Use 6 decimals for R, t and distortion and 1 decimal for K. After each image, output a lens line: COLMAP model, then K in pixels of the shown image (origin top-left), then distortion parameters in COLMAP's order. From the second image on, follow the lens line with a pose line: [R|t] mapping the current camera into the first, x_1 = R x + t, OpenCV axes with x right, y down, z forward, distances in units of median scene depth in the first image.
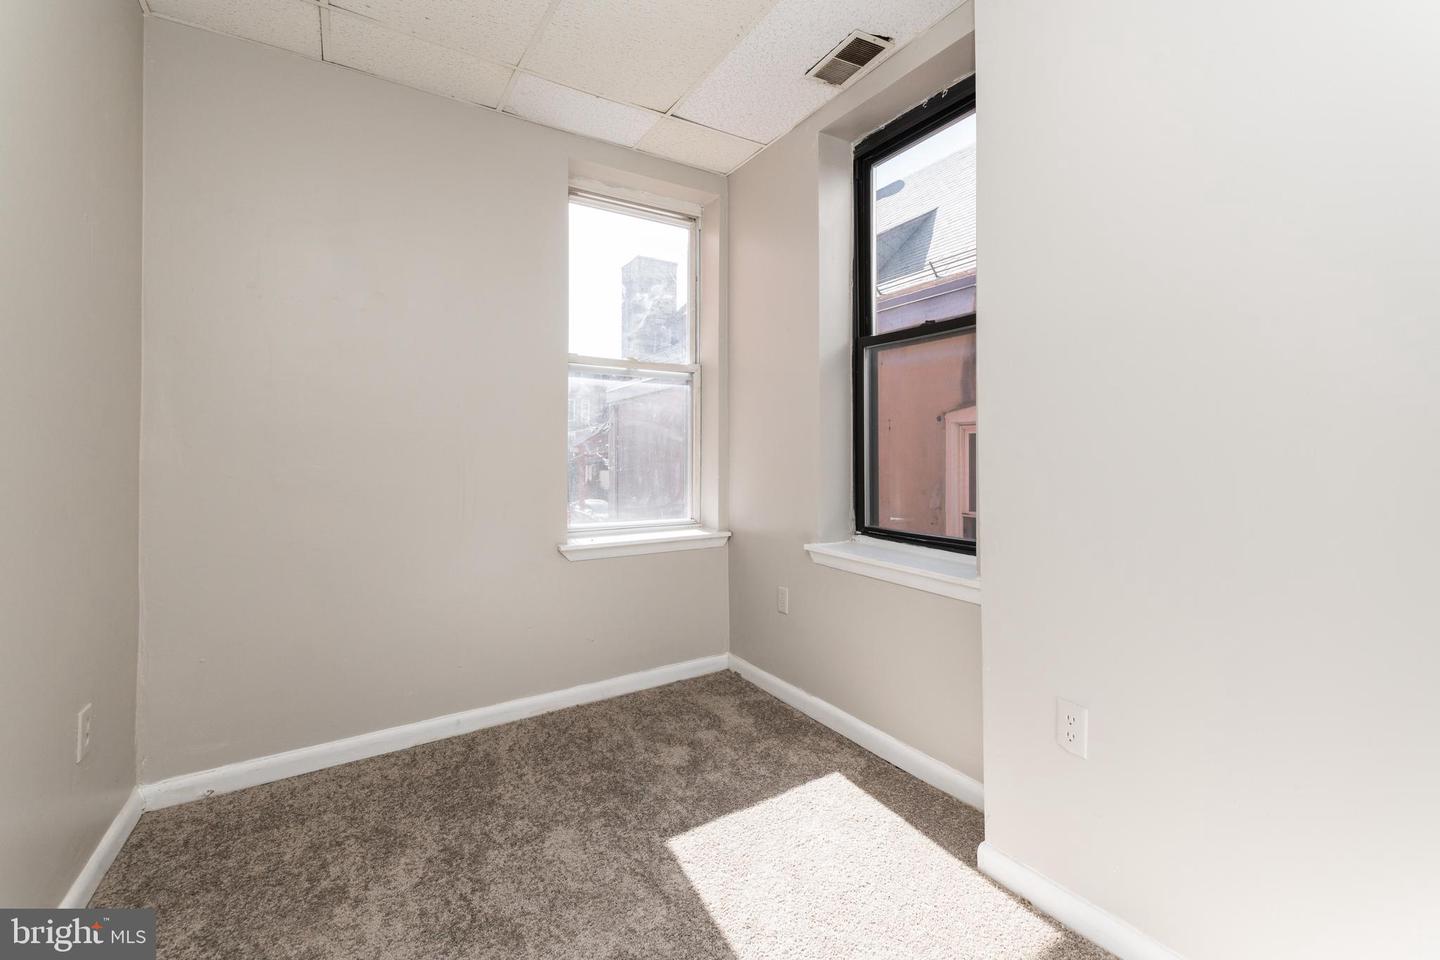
lens RADIAL K [[616.0, 0, 719.1], [0, 616.0, 471.1], [0, 0, 1]] dist [0.013761, -0.001088]
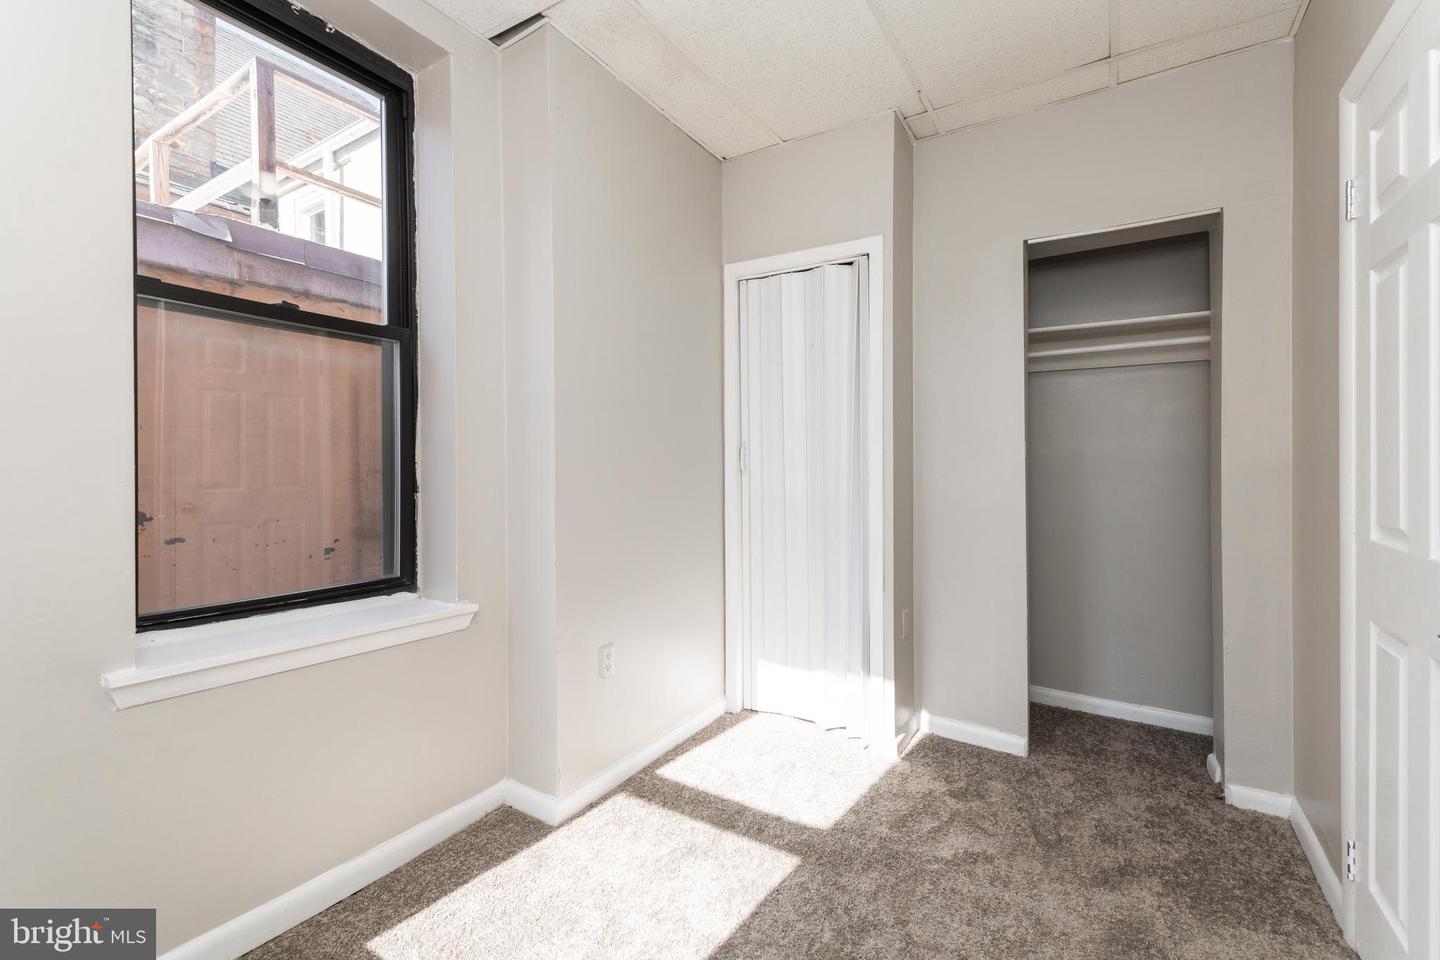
lens RADIAL K [[616.0, 0, 719.1], [0, 616.0, 471.1], [0, 0, 1]] dist [0.013761, -0.001088]
pose [[-0.460372, -0.016461, 0.887573, -0.730955], [0.006843, 0.999733, 0.022090, -0.071774], [-0.887700, 0.016243, -0.460137, 1.170079]]
